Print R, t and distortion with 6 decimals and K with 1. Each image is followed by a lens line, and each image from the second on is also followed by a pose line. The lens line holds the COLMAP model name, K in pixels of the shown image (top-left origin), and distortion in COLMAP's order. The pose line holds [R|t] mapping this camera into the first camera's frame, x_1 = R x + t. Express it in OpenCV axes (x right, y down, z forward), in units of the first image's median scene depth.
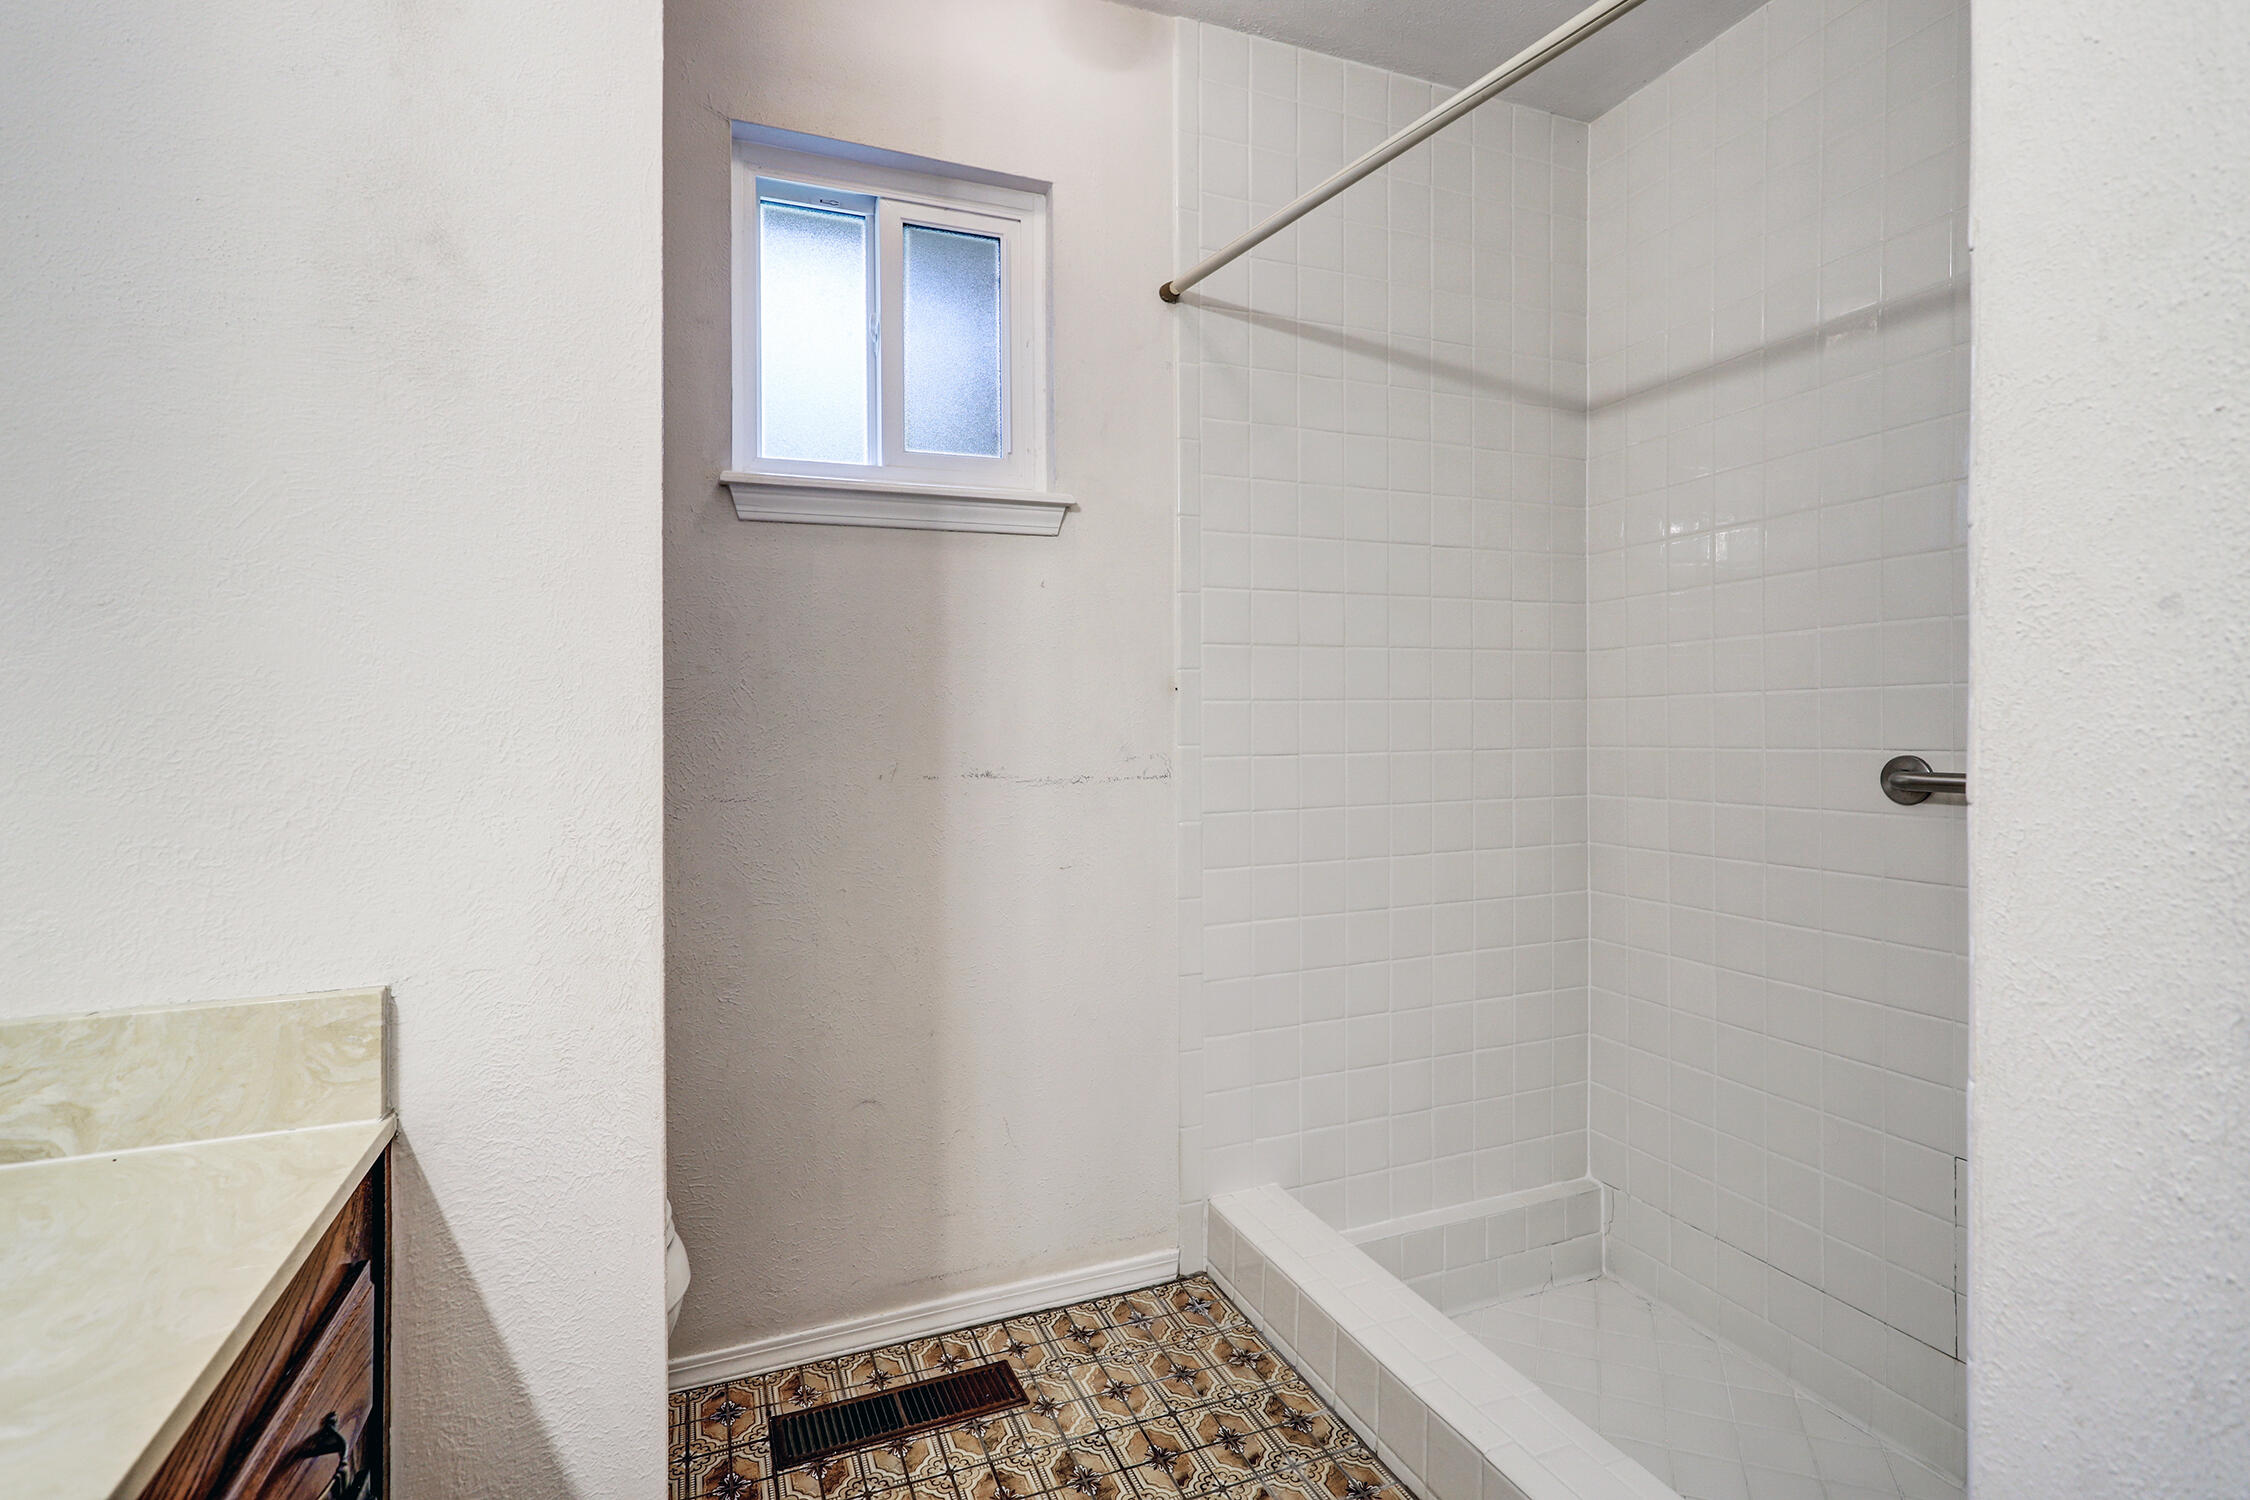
lens RADIAL K [[1060.6, 0, 1128.2], [0, 1060.6, 728.4], [0, 0, 1]] dist [-0.001799, 0.000522]
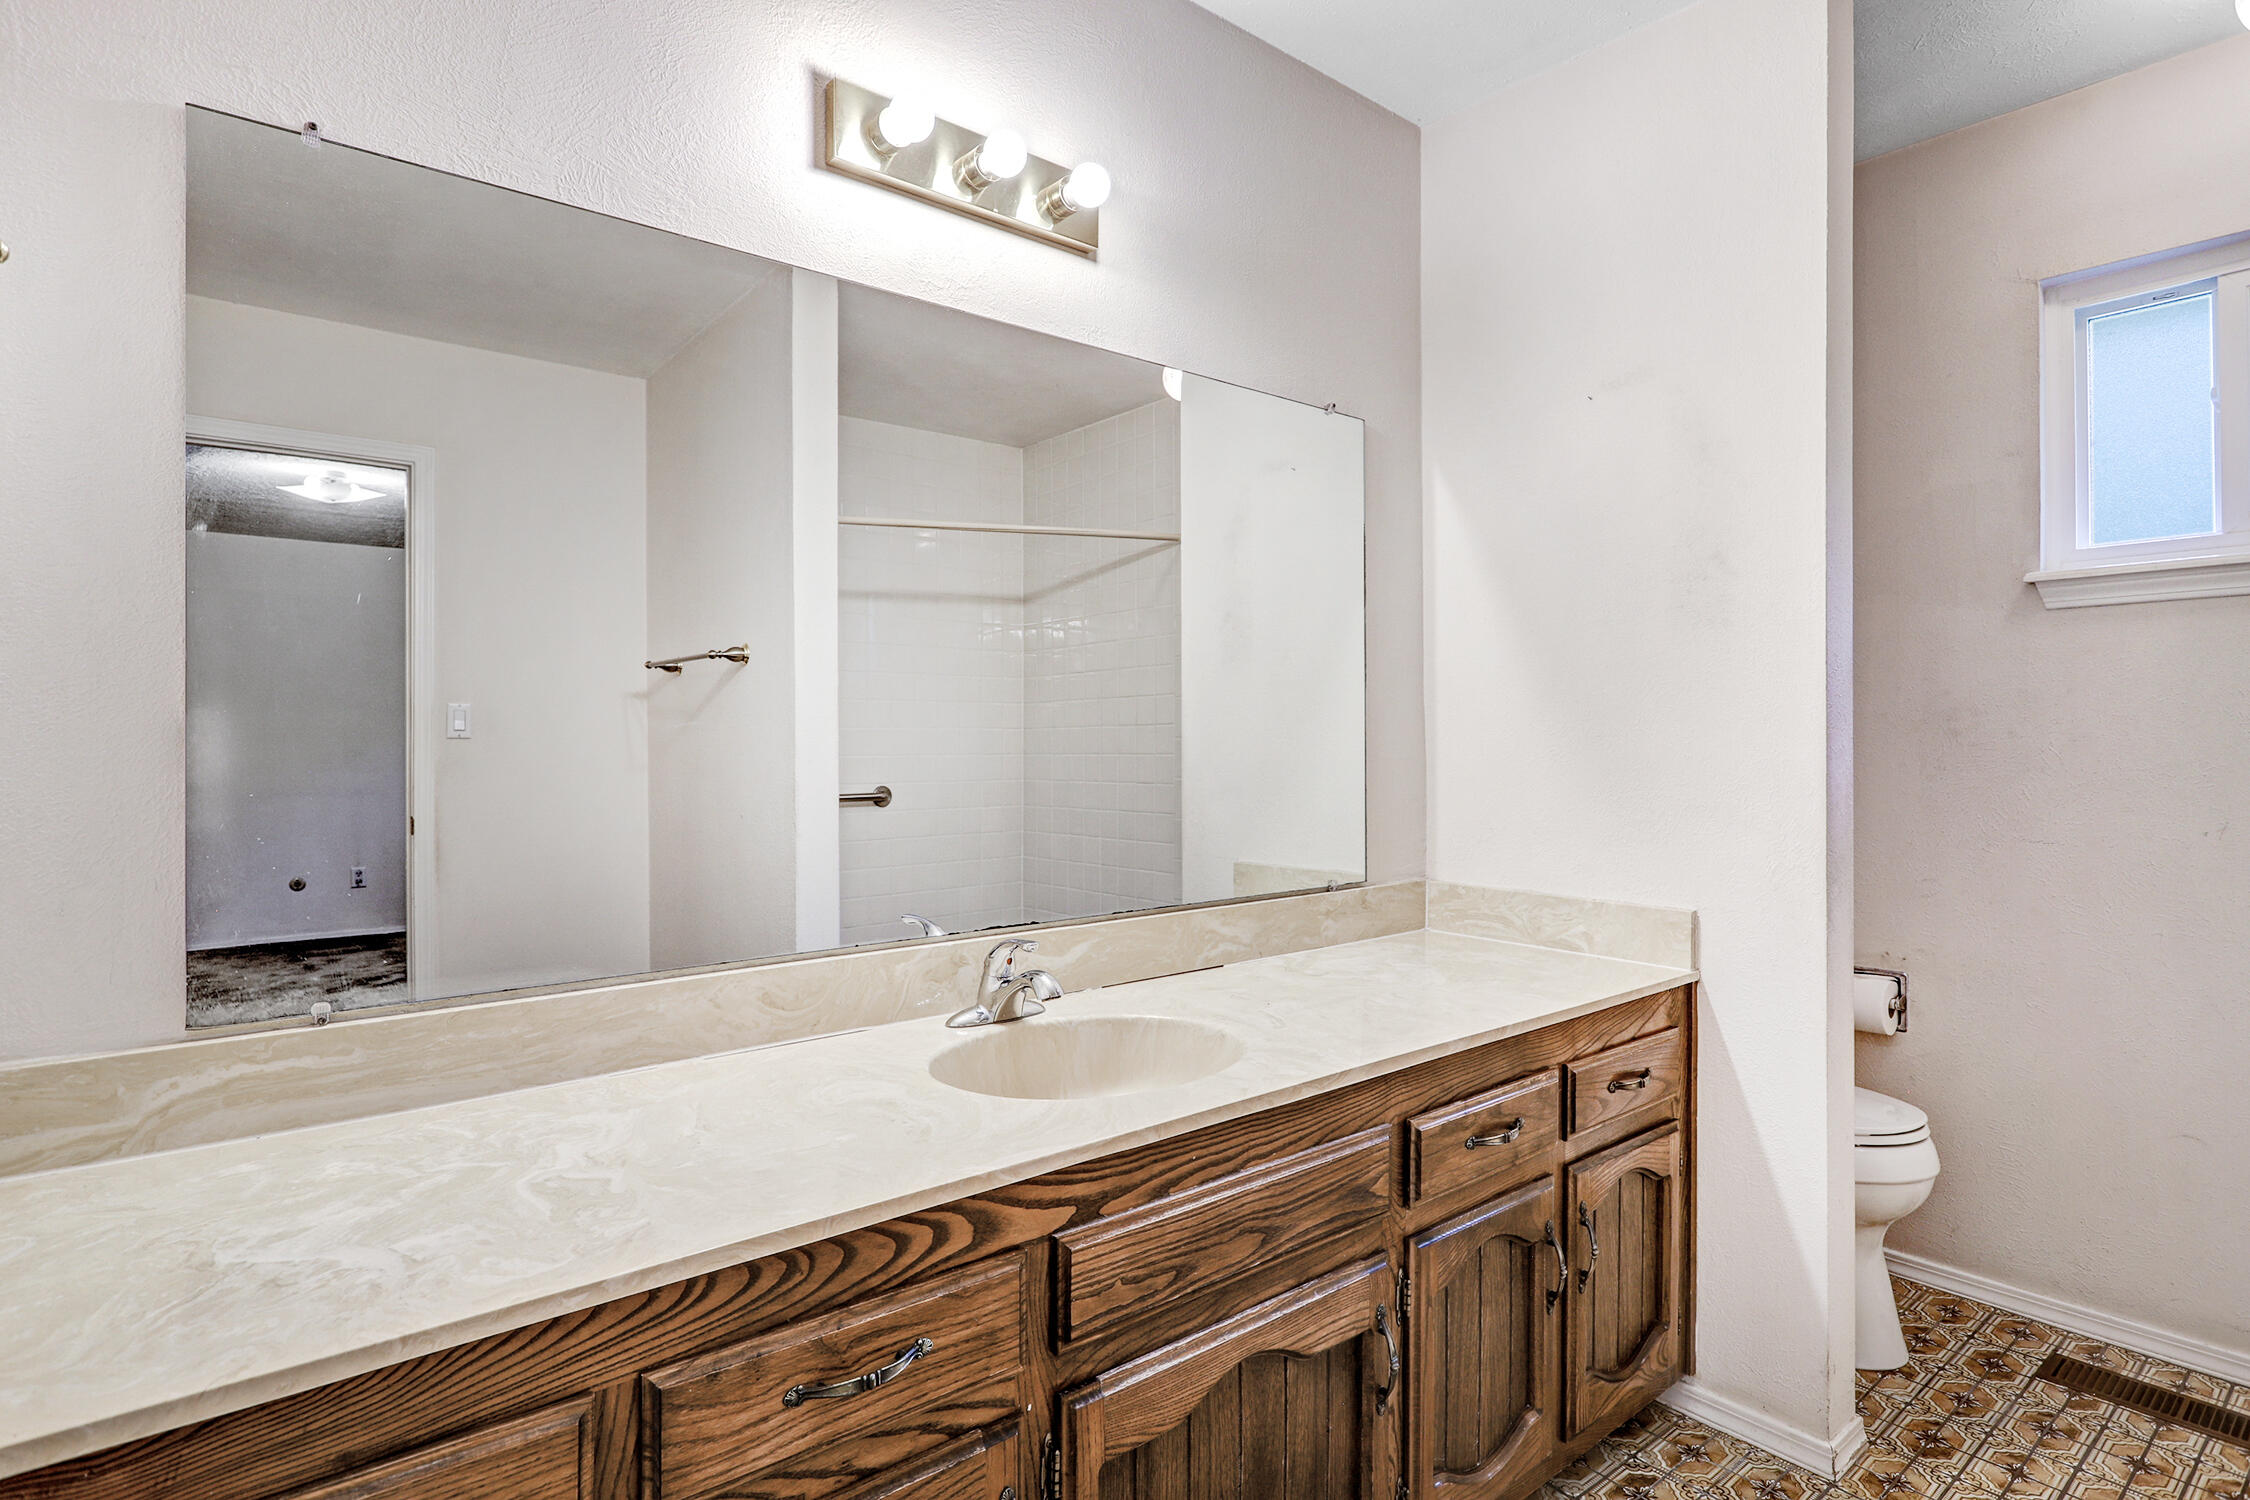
lens RADIAL K [[1154.4, 0, 1127.7], [0, 1154.4, 739.2], [0, 0, 1]] dist [0.000566, 0.000527]
pose [[0.290278, 0.005275, -0.956928, 0.659882], [-0.000680, 0.999986, 0.005306, -0.062851], [0.956942, -0.000890, 0.290277, -0.427691]]
